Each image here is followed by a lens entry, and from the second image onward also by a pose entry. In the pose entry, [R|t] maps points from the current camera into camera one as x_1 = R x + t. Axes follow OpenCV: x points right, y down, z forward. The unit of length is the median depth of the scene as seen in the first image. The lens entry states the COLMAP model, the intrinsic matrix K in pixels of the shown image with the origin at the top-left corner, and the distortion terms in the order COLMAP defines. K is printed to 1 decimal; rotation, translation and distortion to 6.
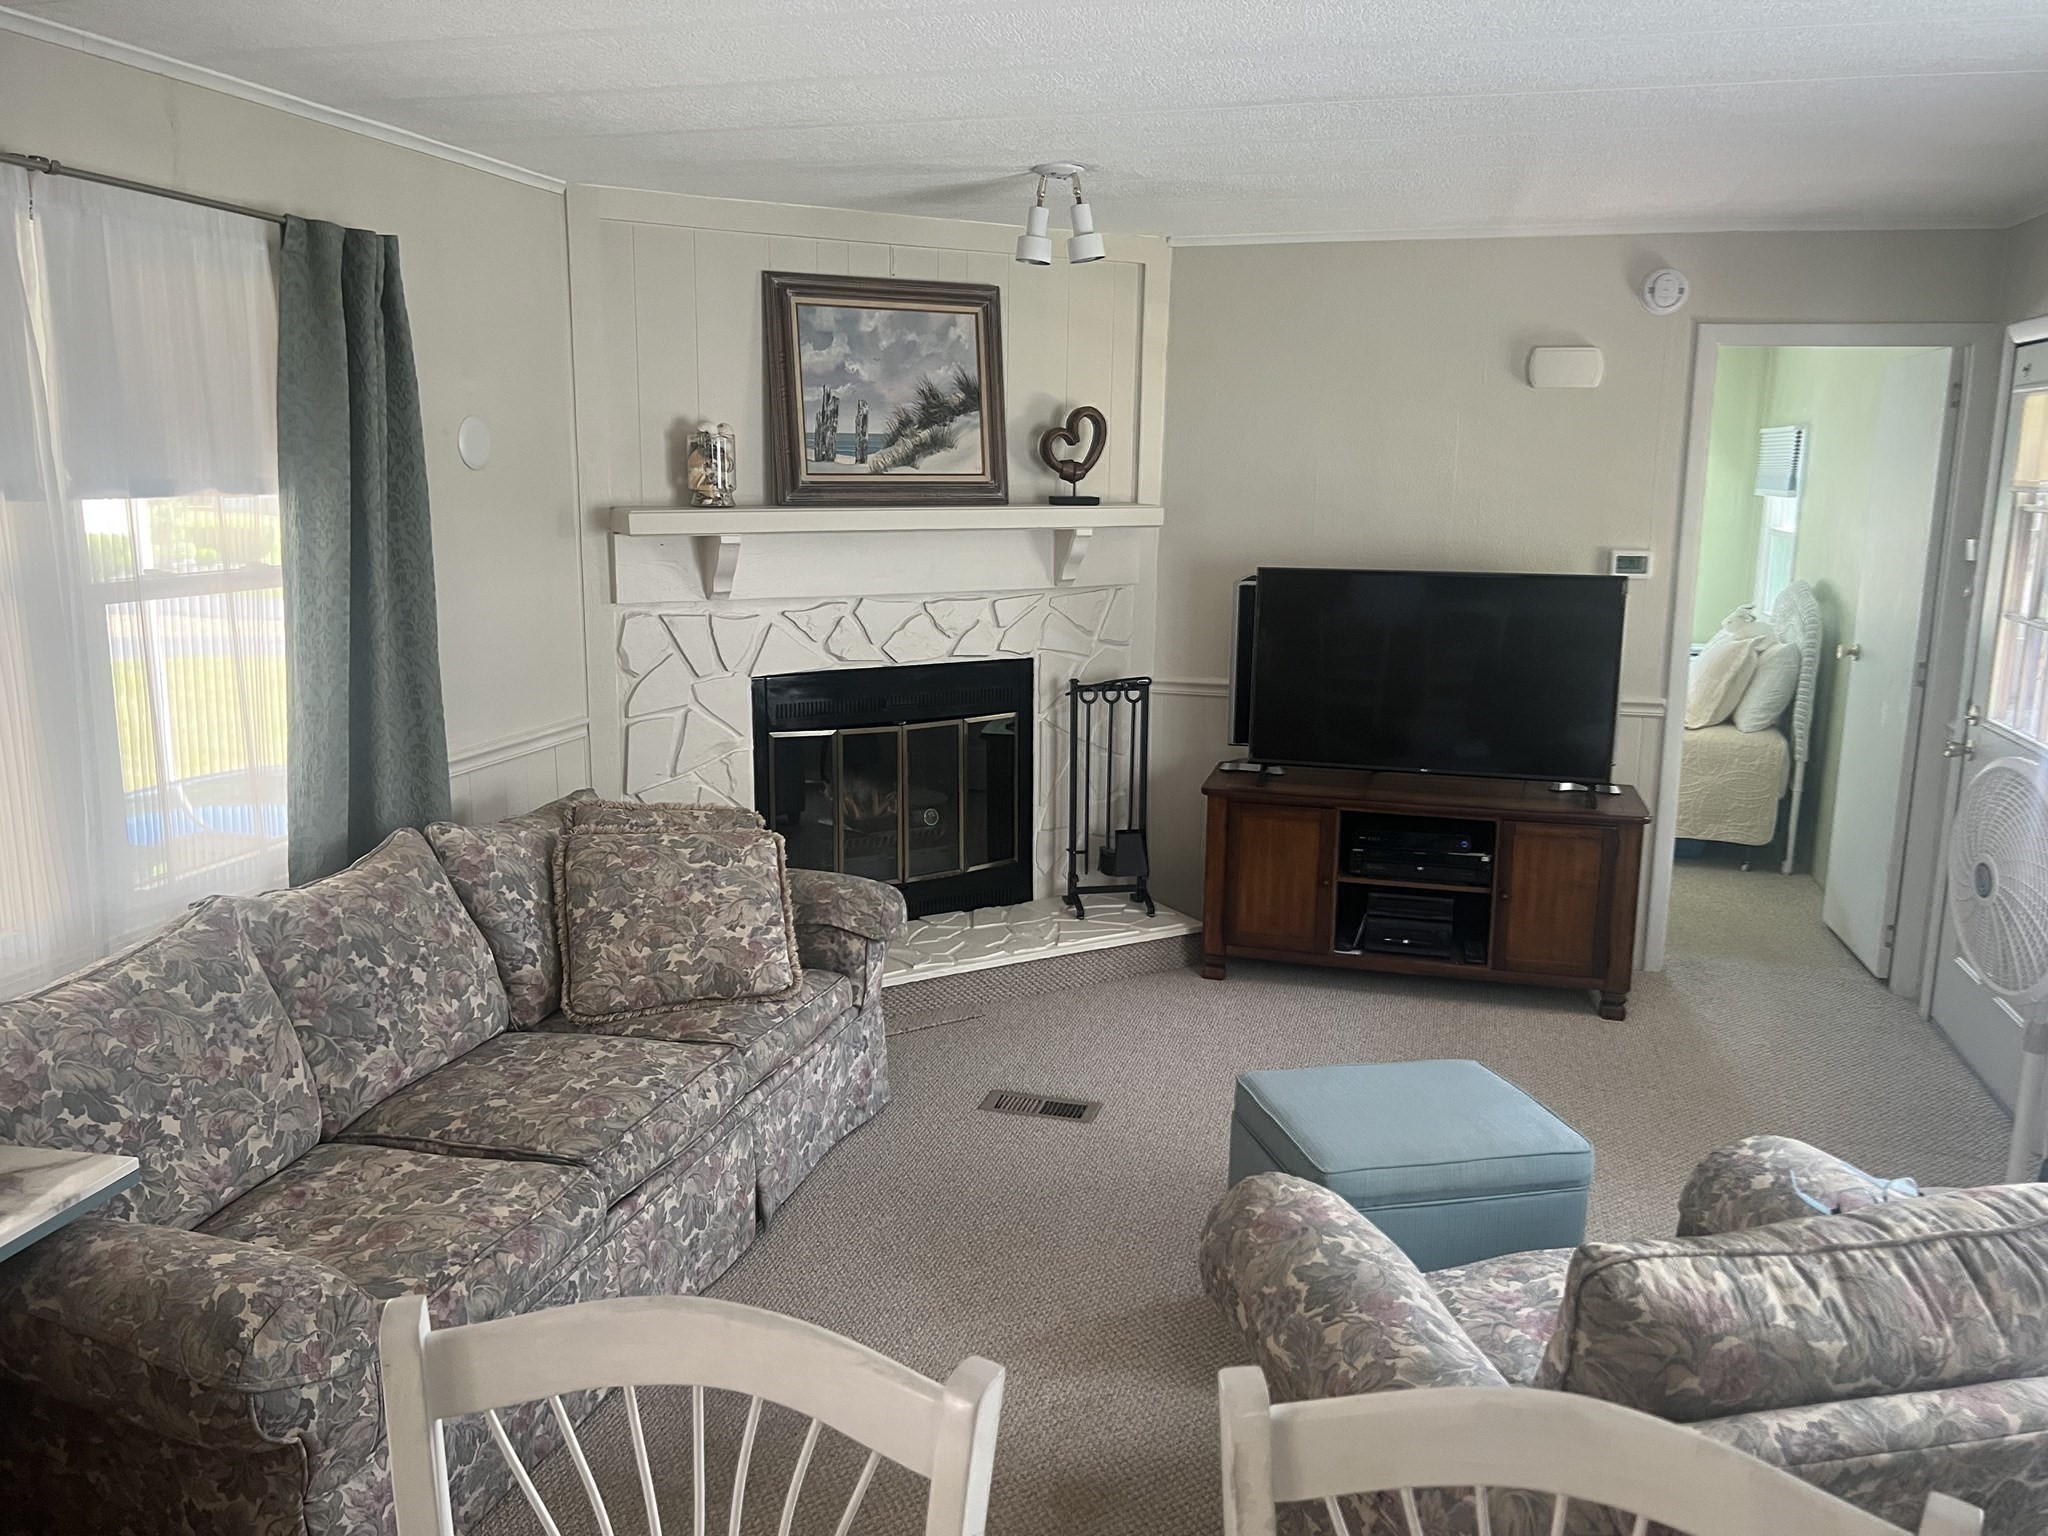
lens RADIAL K [[1576.8, 0, 1024.0], [0, 1576.8, 768.0], [0, 0, 1]] dist [0.013105, 0.001789]
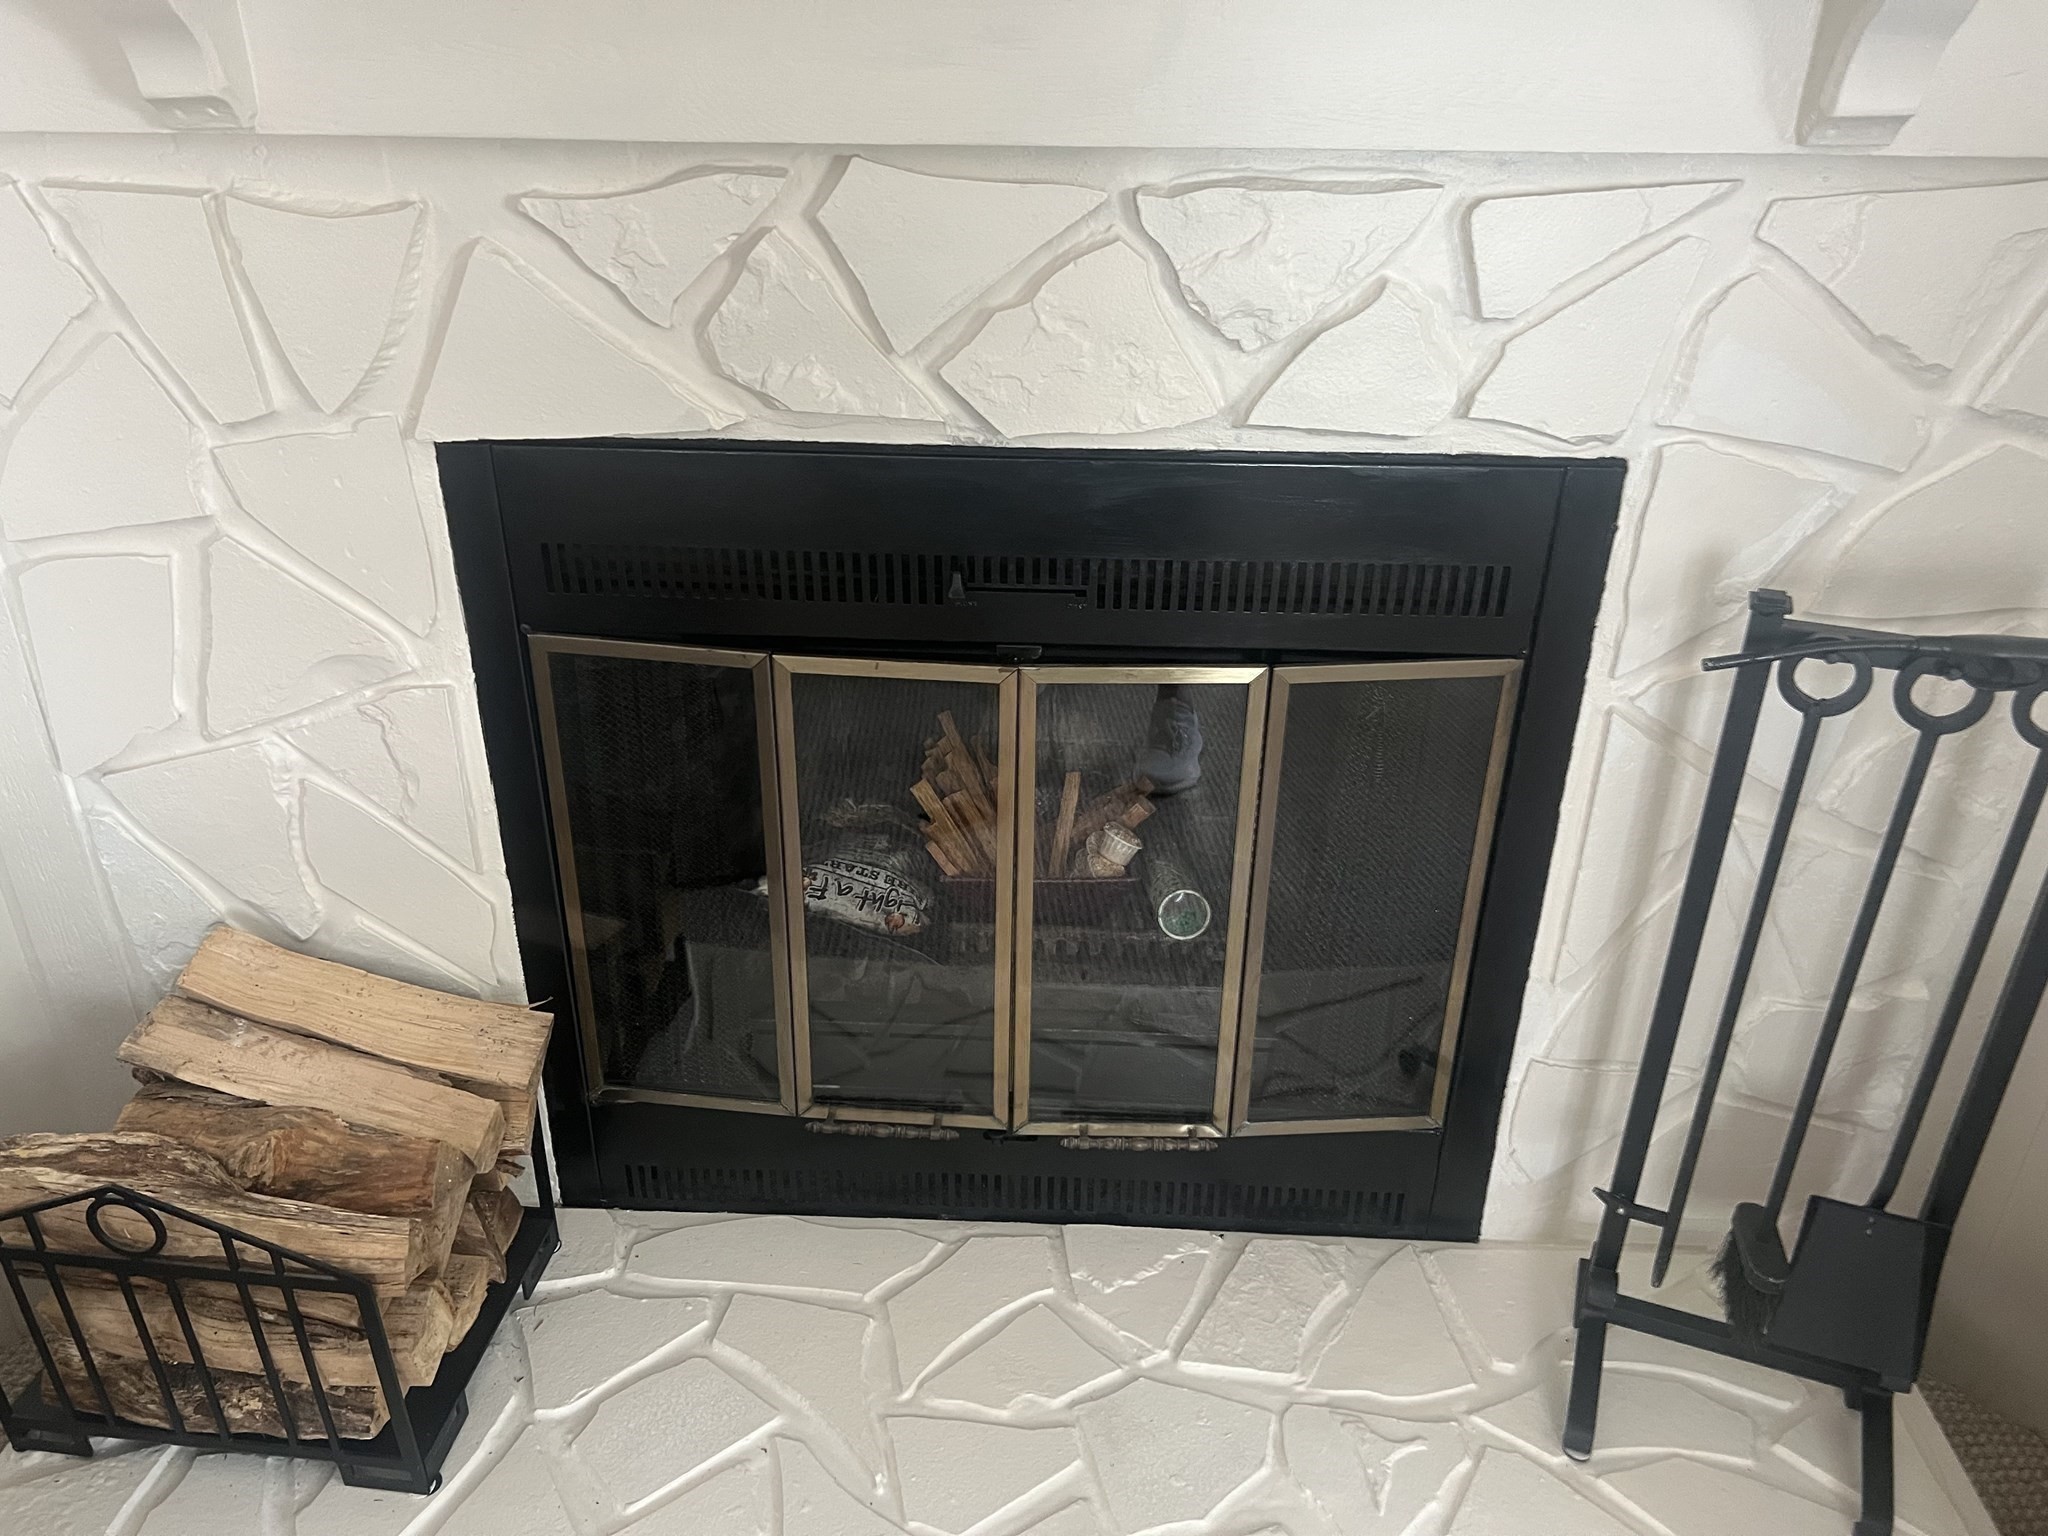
lens RADIAL K [[1576.8, 0, 1024.0], [0, 1576.8, 768.0], [0, 0, 1]] dist [0.013105, 0.001789]
pose [[0.853171, 0.251683, -0.456898, 0.049885], [-0.099129, 0.938167, 0.331687, -0.097413], [0.512126, -0.237694, 0.825366, 0.751686]]
